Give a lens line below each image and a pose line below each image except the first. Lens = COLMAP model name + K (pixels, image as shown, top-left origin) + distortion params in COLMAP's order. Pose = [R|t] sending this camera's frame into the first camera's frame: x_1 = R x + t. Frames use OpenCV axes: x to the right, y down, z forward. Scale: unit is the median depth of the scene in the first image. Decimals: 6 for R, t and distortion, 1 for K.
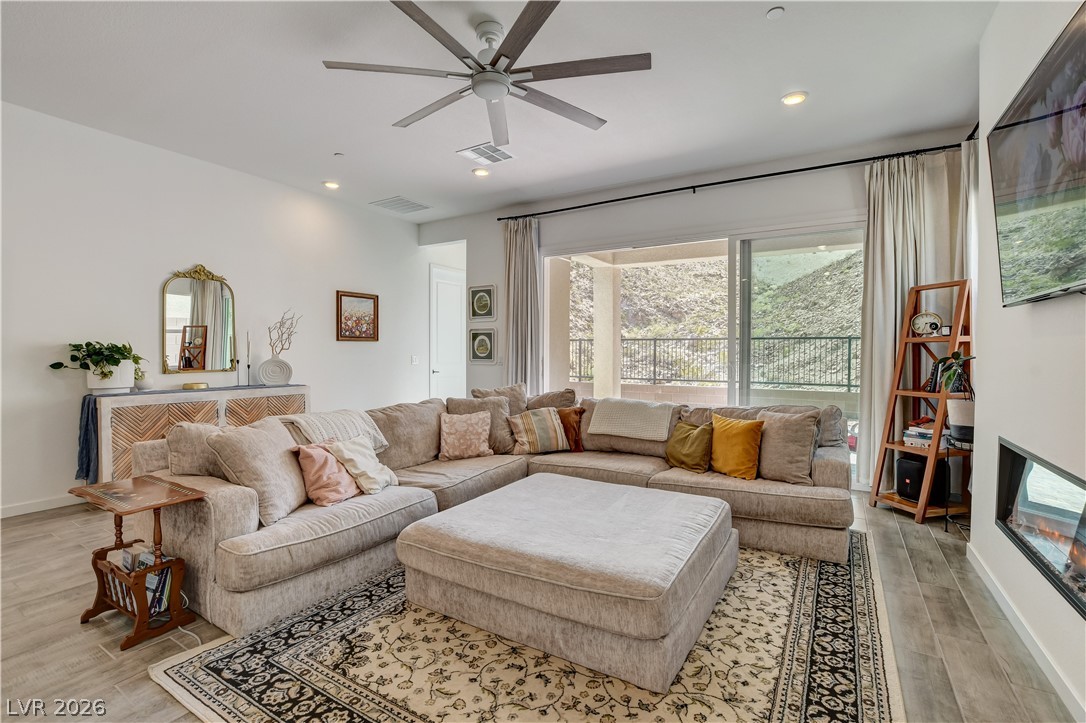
lens RADIAL K [[488.1, 0, 543.0], [0, 488.1, 361.5], [0, 0, 1]] dist [-0.031699, 0.000727]
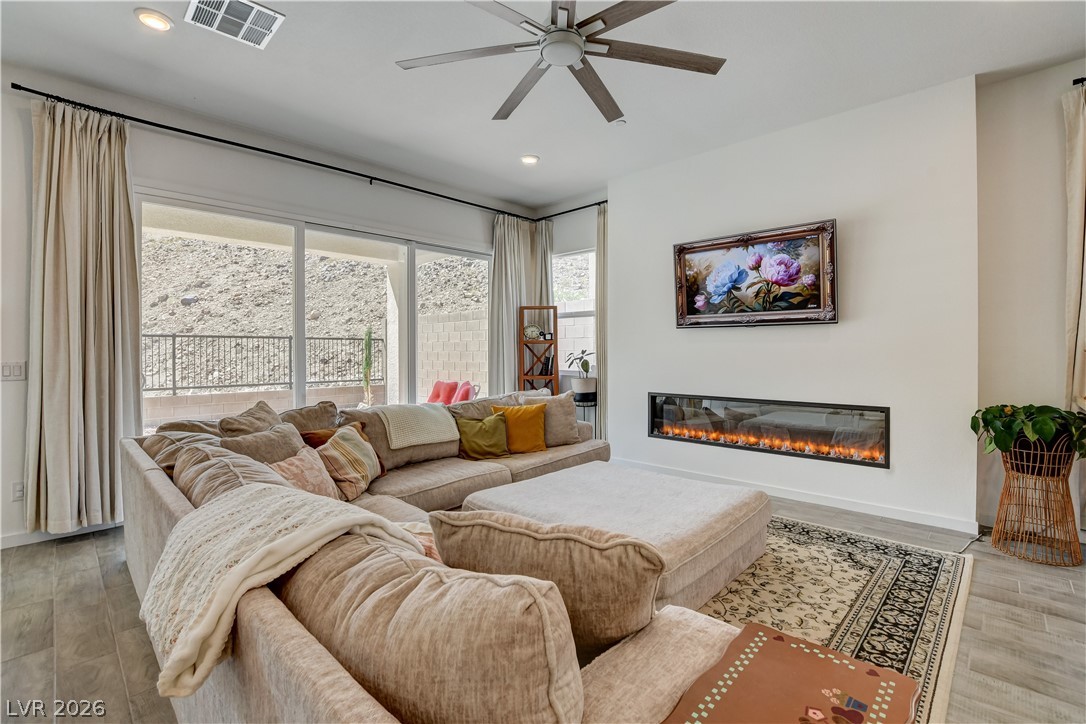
lens RADIAL K [[483.8, 0, 538.2], [0, 483.8, 359.3], [0, 0, 1]] dist [-0.029275, 0.001066]
pose [[0.231331, -0.020493, 0.972659, -0.739994], [0.024021, 0.999594, 0.015347, -0.015042], [-0.972579, 0.019814, 0.231729, 0.650442]]
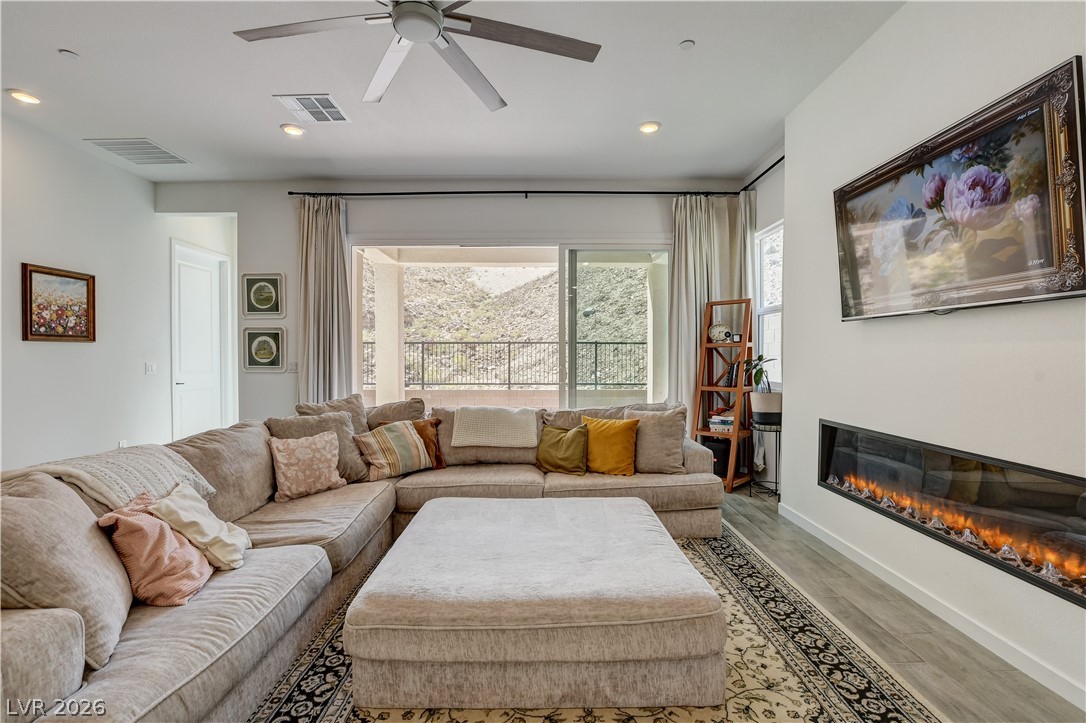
lens RADIAL K [[488.6, 0, 541.2], [0, 488.6, 364.8], [0, 0, 1]] dist [-0.035901, 0.005573]
pose [[0.853528, -0.013168, 0.520880, -0.268324], [0.013490, 0.999904, 0.003173, -0.004948], [-0.520872, 0.004318, 0.853624, 0.167686]]
